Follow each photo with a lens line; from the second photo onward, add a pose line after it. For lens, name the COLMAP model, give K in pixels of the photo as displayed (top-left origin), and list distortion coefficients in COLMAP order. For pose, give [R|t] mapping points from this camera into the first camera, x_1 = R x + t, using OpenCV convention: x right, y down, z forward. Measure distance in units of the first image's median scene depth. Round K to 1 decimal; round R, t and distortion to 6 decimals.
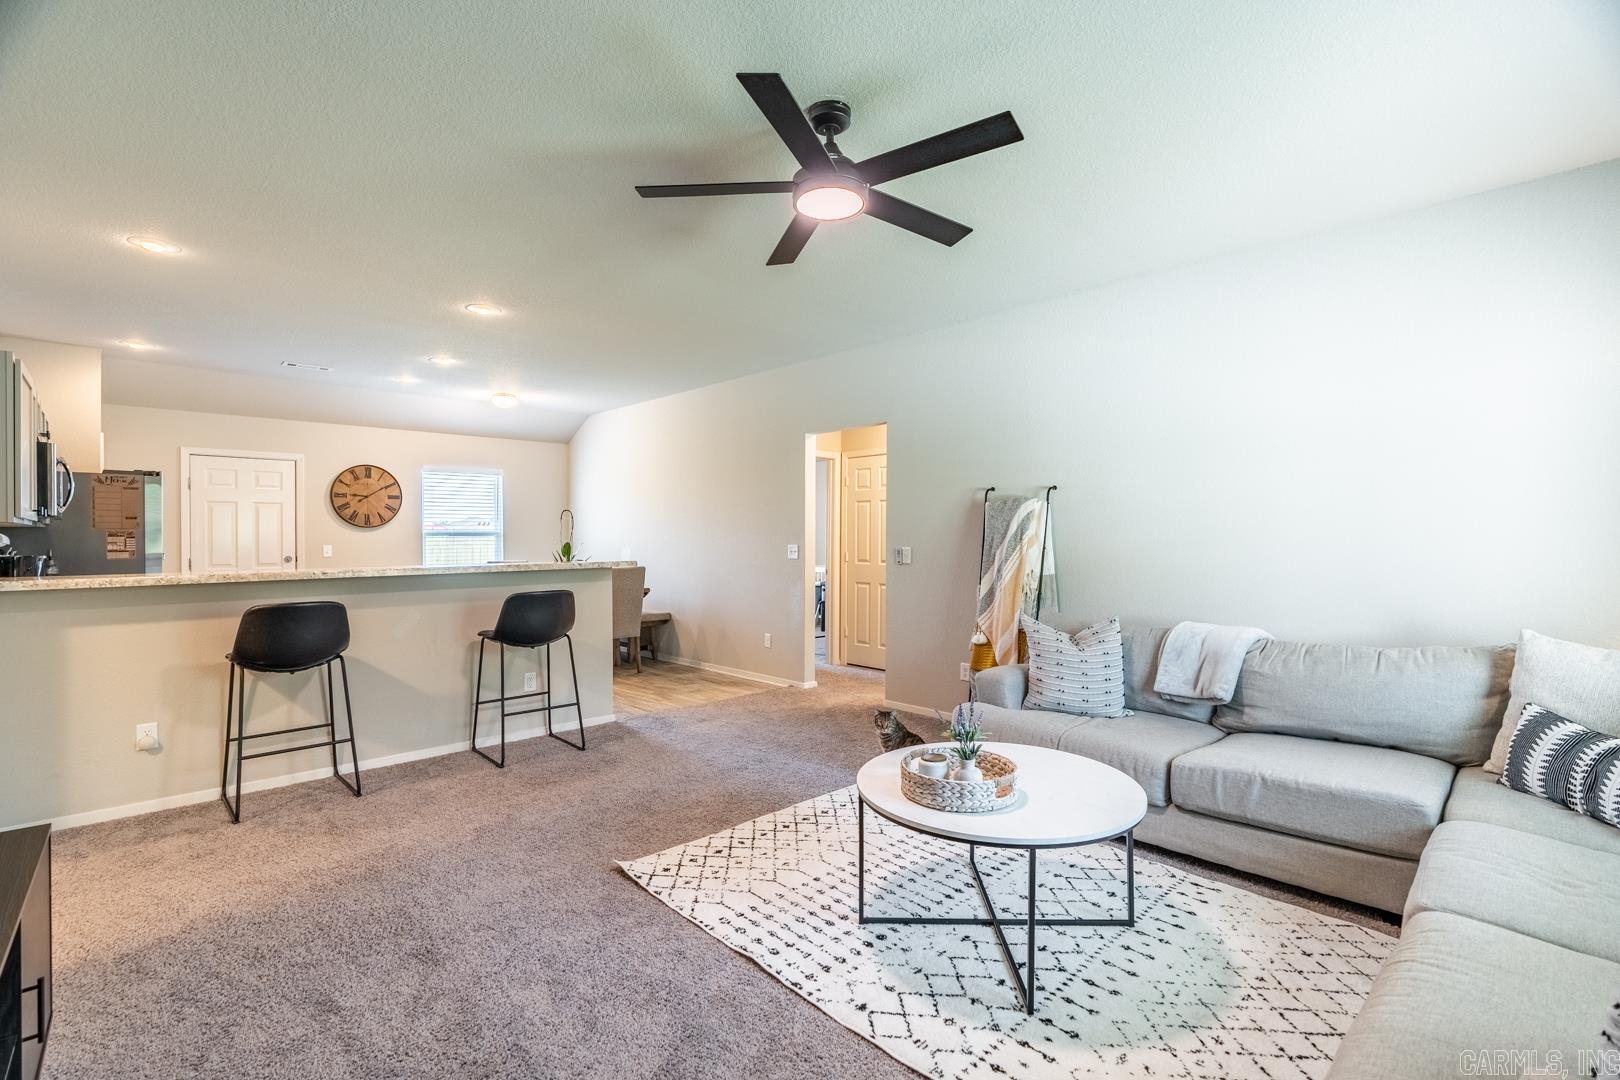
lens RADIAL K [[735.5, 0, 810.0], [0, 735.5, 537.1], [0, 0, 1]] dist [-0.005098, 0.002159]
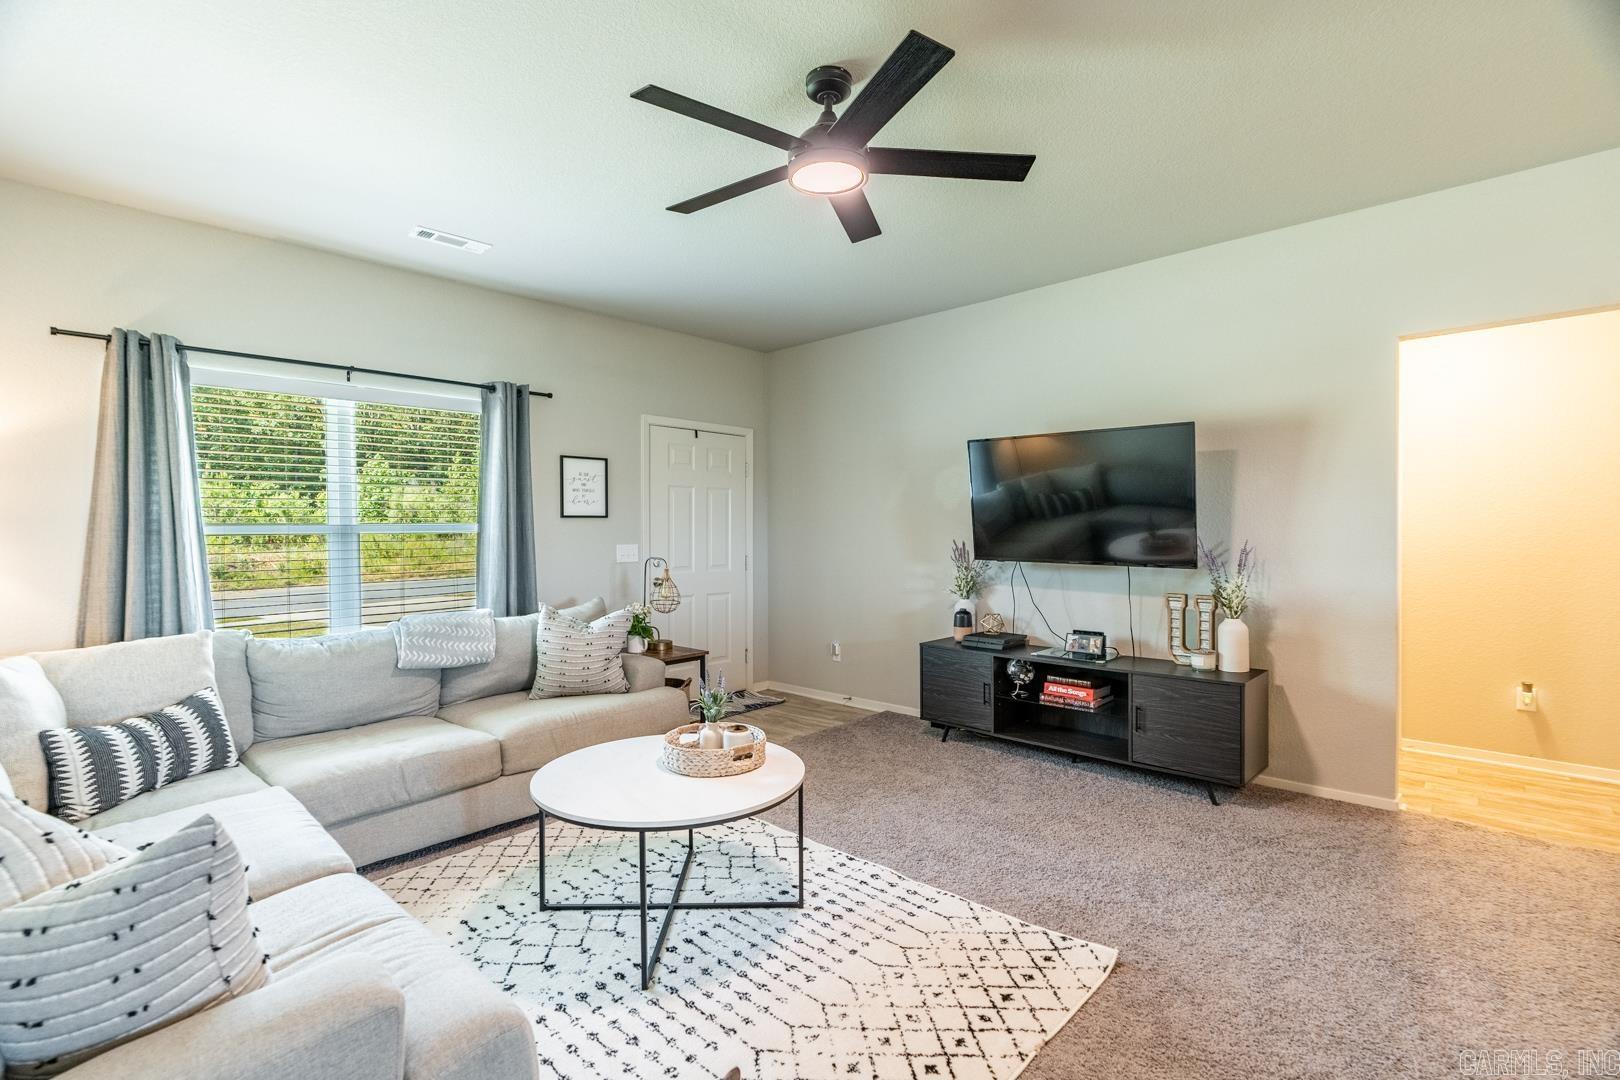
lens RADIAL K [[735.5, 0, 800.2], [0, 735.5, 535.0], [0, 0, 1]] dist [-0.005098, 0.002159]
pose [[-0.999066, 0.013142, -0.041166, 0.090784], [0.012675, 0.999853, 0.011583, -0.008297], [0.041312, 0.011051, -0.999085, 1.716551]]
